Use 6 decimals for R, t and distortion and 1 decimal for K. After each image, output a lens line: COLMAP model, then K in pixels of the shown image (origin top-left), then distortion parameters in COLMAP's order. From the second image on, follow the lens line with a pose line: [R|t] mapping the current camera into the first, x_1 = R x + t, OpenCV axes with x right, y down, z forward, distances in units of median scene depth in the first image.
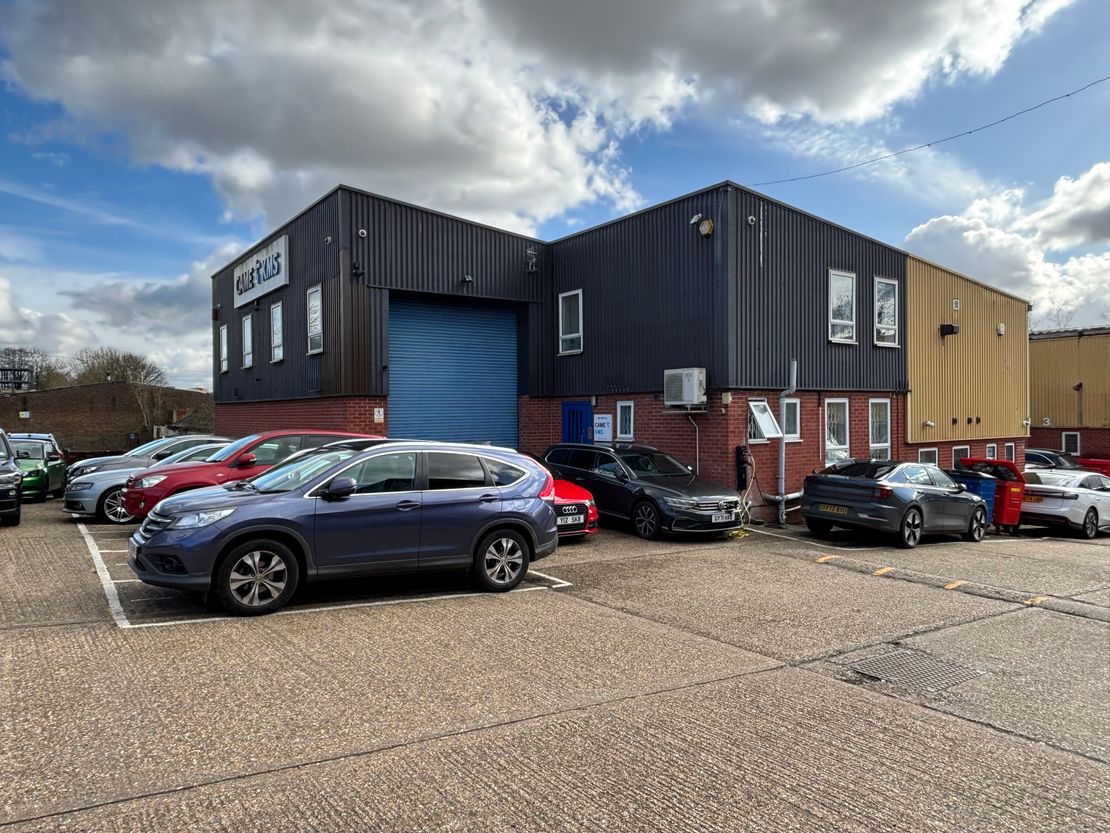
lens RADIAL K [[736.9, 0, 555.0], [0, 736.9, 416.5], [0, 0, 1]] dist [0.031608, -0.045902]
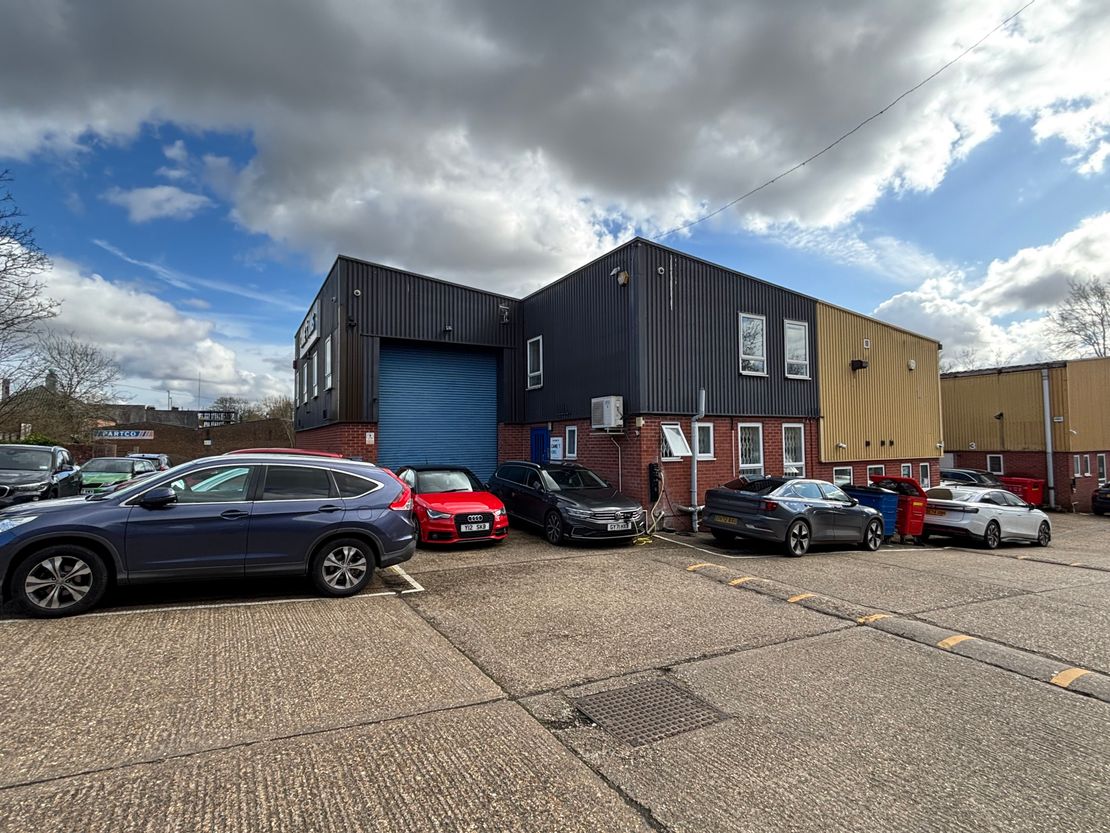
lens RADIAL K [[544.0, 0, 562.8], [0, 544.0, 413.6], [0, 0, 1]] dist [-0.000369, -0.000913]
pose [[0.995383, -0.006448, -0.095764, 0.179280], [0.000809, 0.998269, -0.058802, 0.011273], [0.095978, 0.058453, 0.993666, 0.130505]]
